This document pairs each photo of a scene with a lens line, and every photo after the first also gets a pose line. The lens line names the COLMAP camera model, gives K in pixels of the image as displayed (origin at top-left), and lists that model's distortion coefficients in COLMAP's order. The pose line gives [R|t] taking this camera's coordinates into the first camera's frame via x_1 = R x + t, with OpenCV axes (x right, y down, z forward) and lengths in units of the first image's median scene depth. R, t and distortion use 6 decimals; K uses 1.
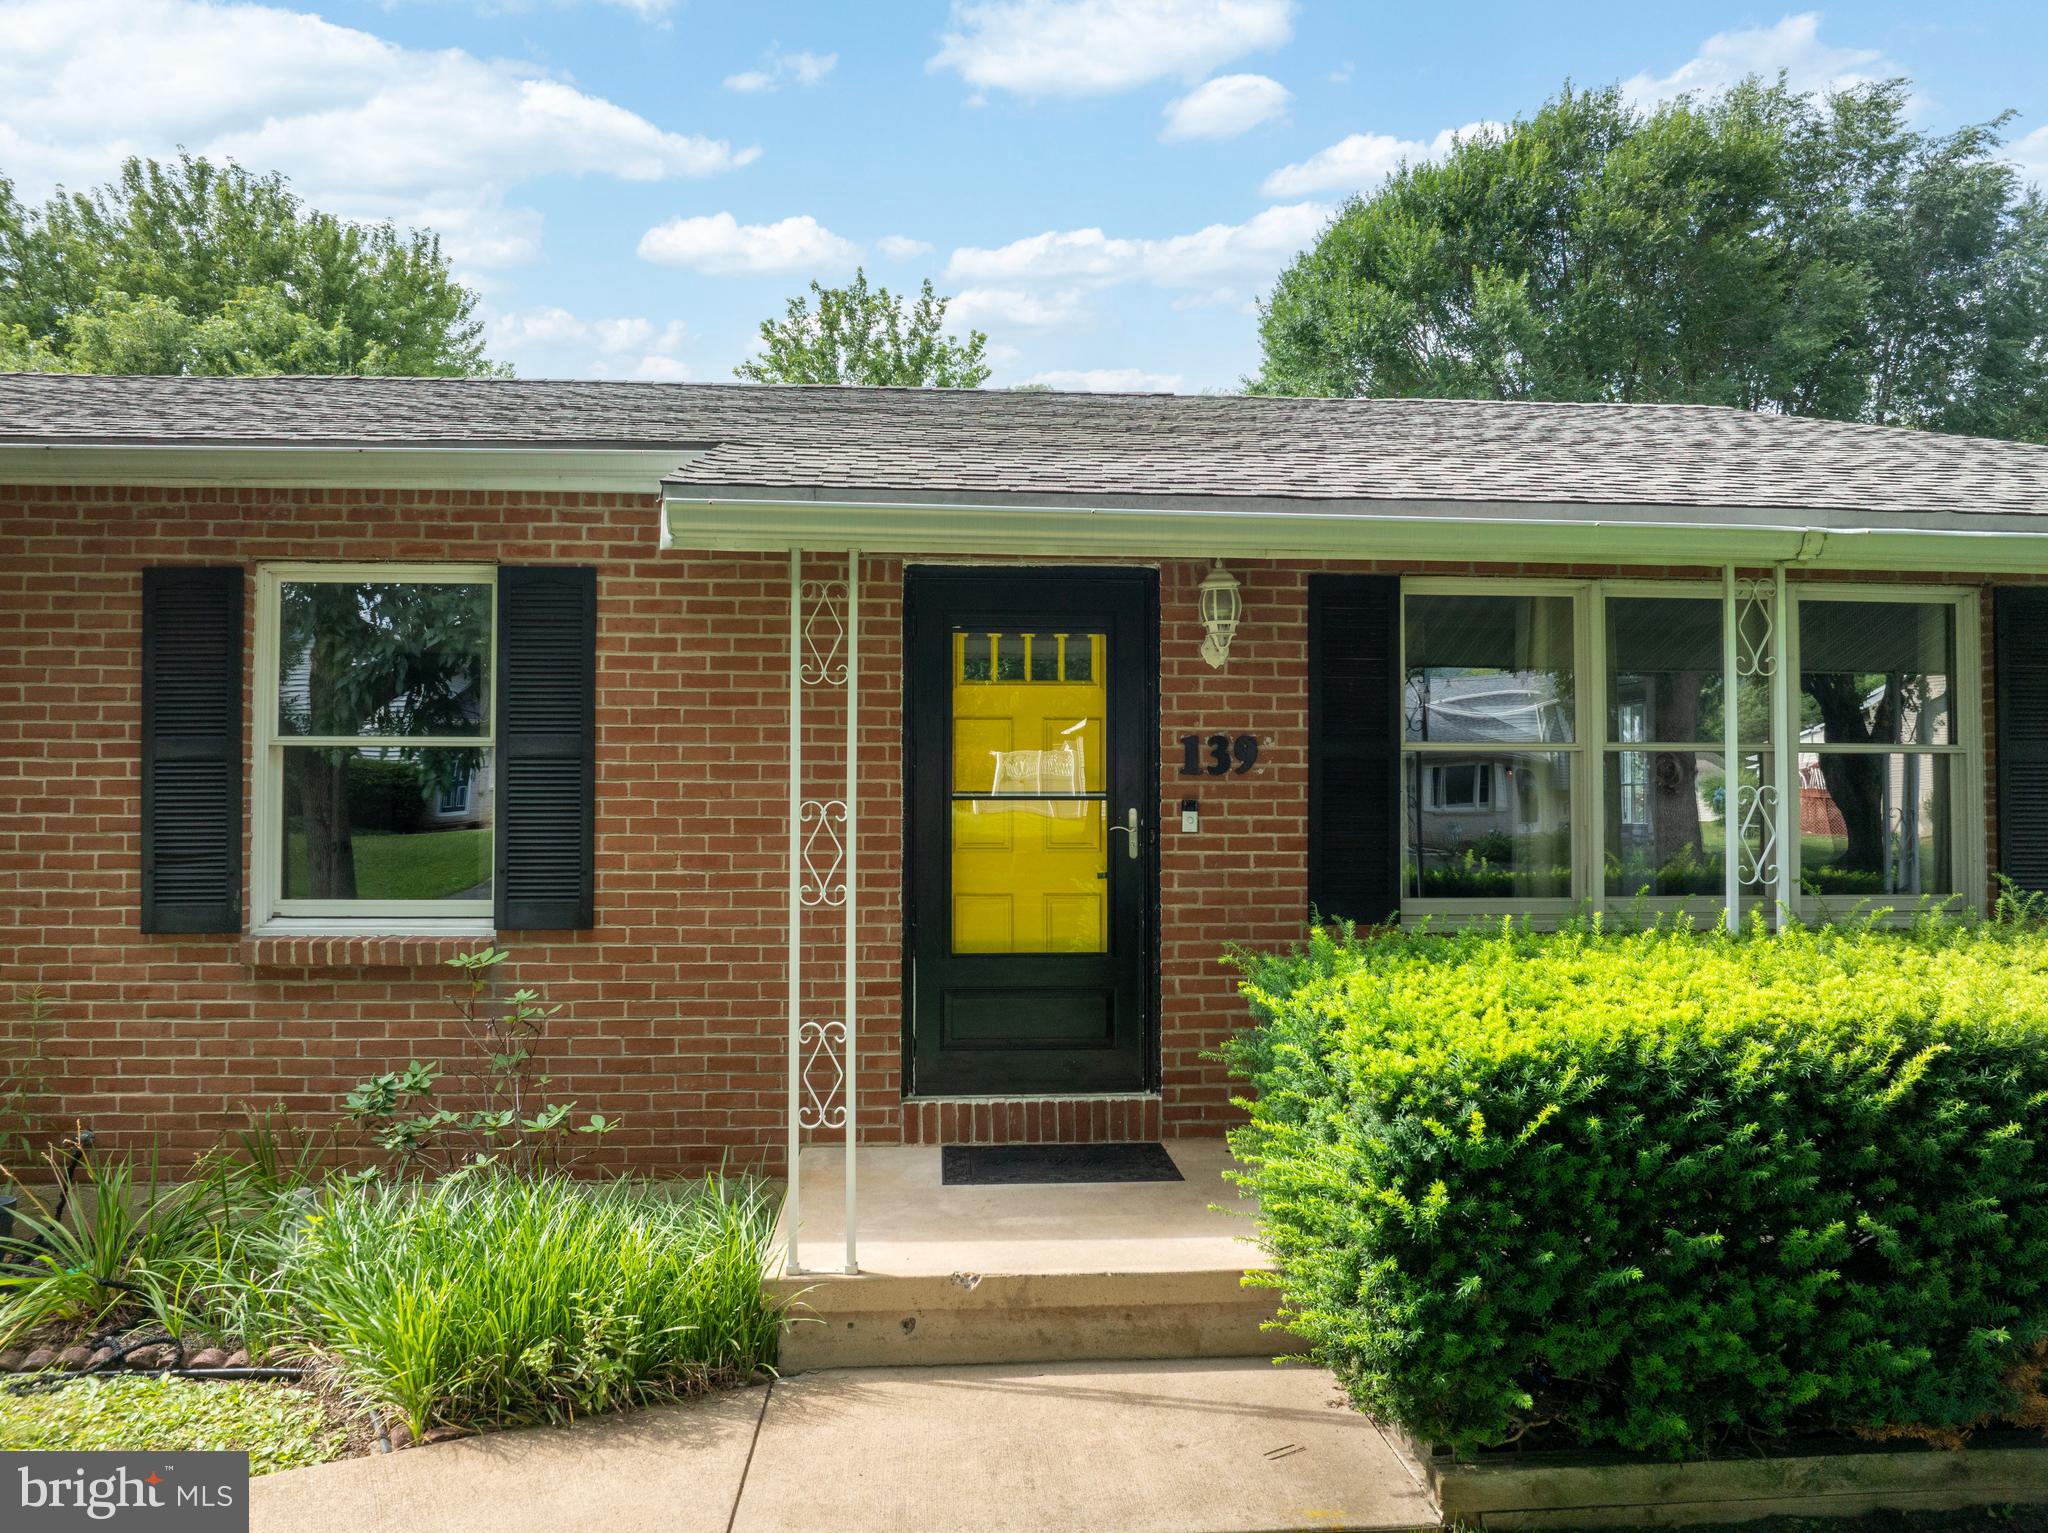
lens RADIAL K [[1433.5, 0, 1024.0], [0, 1433.5, 766.5], [0, 0, 1]] dist [-0.034404, -0.001218]
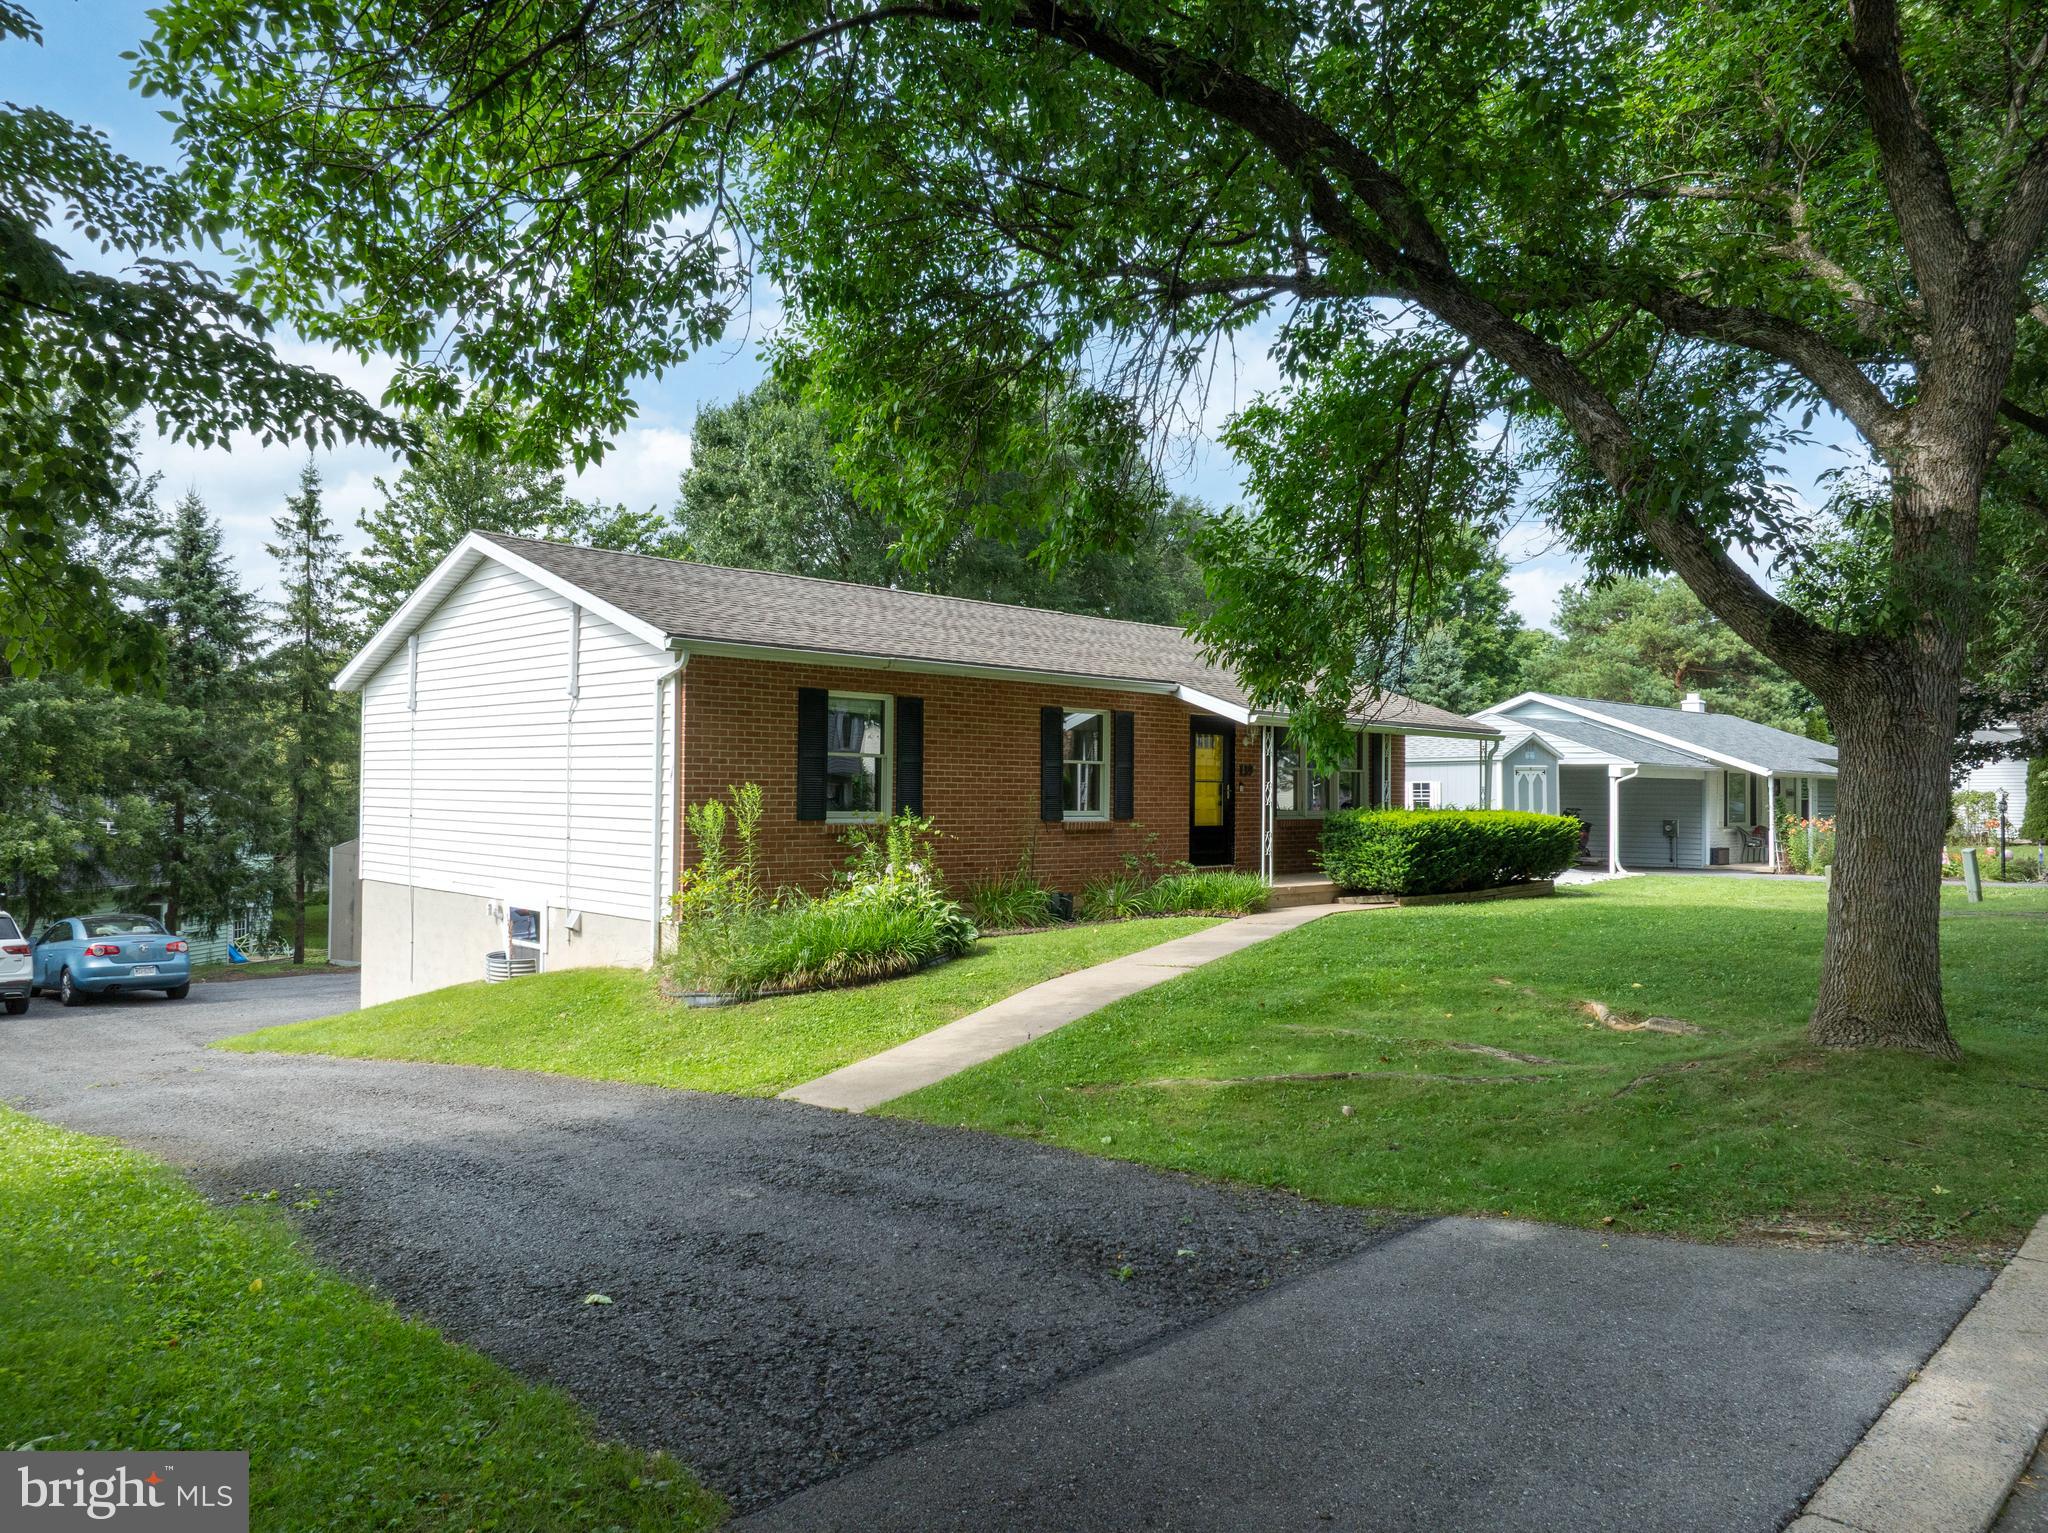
lens RADIAL K [[1399.0, 0, 1063.6], [0, 1399.0, 762.4], [0, 0, 1]] dist [0.179407, -0.000209]
pose [[0.760281, 0.018923, 0.649319, -2.553561], [-0.021489, 0.999761, -0.003975, -0.003388], [-0.649239, -0.010930, 0.760506, -1.416604]]
